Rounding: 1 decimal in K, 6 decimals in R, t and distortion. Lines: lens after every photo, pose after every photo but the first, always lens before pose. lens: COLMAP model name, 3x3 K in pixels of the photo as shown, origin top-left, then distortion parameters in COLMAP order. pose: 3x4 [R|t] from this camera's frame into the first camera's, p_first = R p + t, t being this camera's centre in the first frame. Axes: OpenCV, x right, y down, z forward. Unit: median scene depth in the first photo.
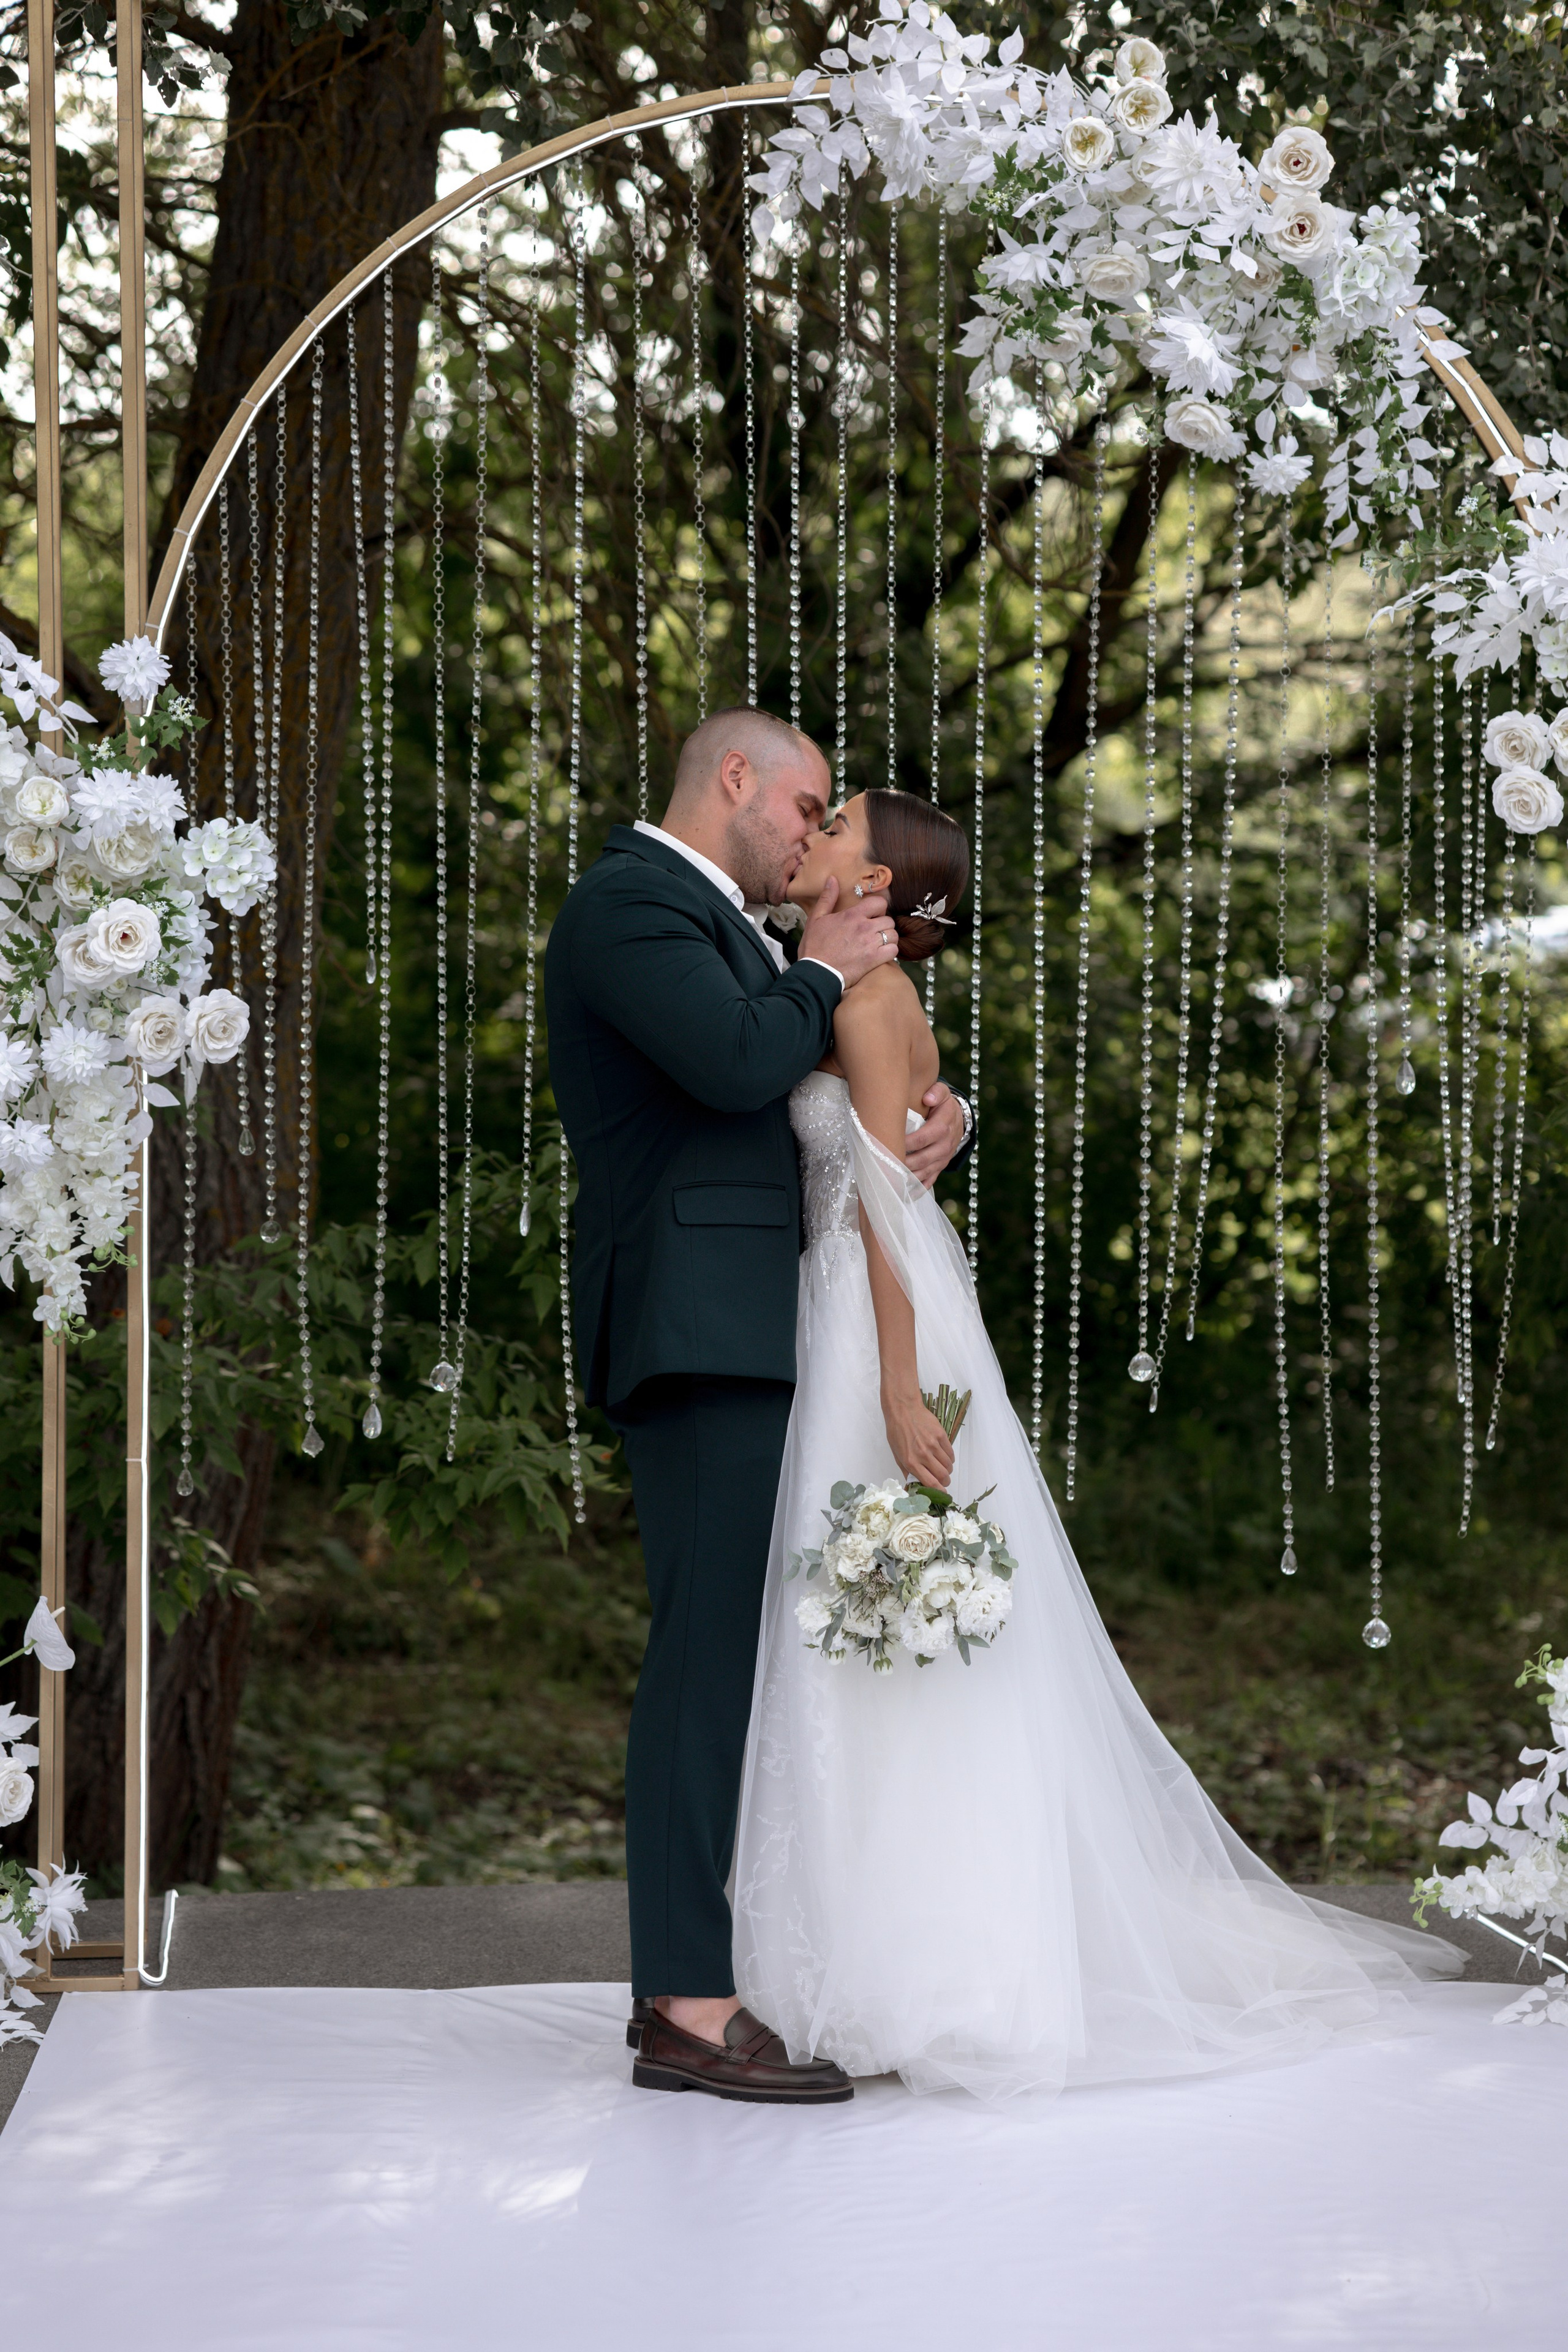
lens RADIAL K [[5658.3, 0, 831.4], [0, 5658.3, 1111.0], [0, 0, 1]] dist [0.748324, -0.721199]
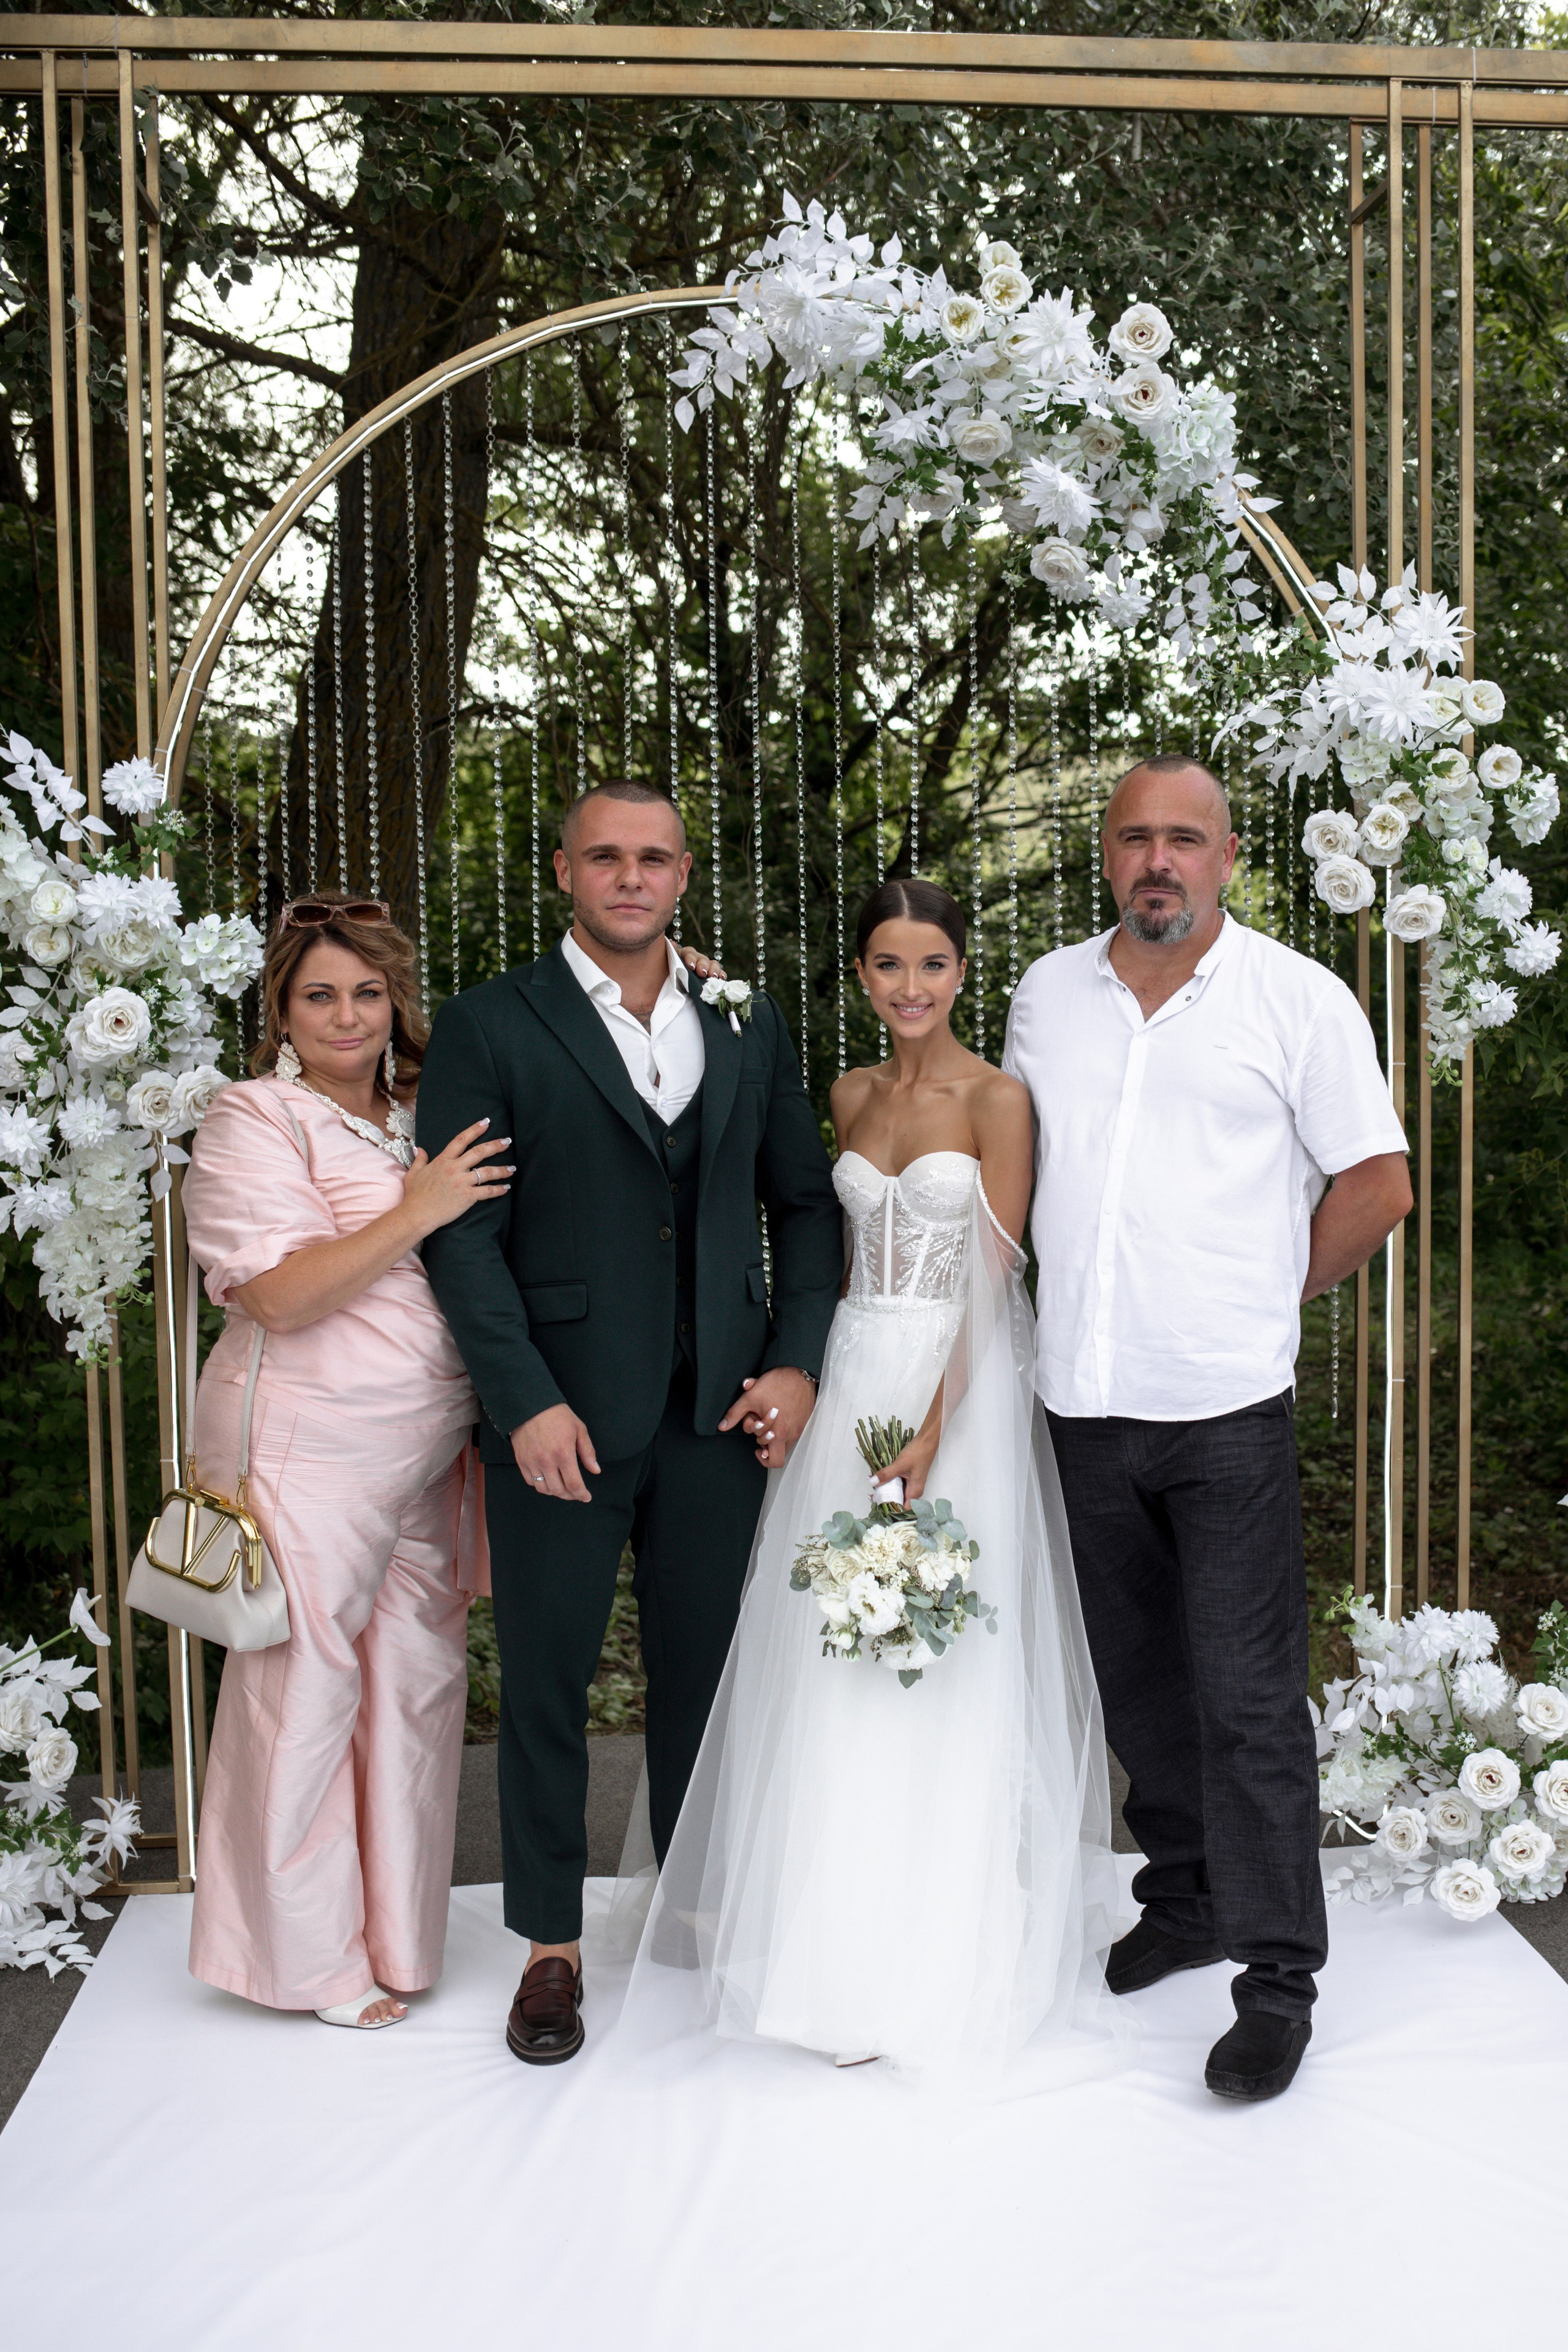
lens RADIAL K [[2697.3, 0, 882.3], [0, 2697.3, 1174.6], [0, 0, 1]] dist [-0.002946, -0.003573]
pose [[0.999298, -0.015960, 0.033908, 0.007968], [0.014360, 0.998796, 0.046905, -0.022258], [-0.034616, -0.046385, 0.998324, 0.448334]]
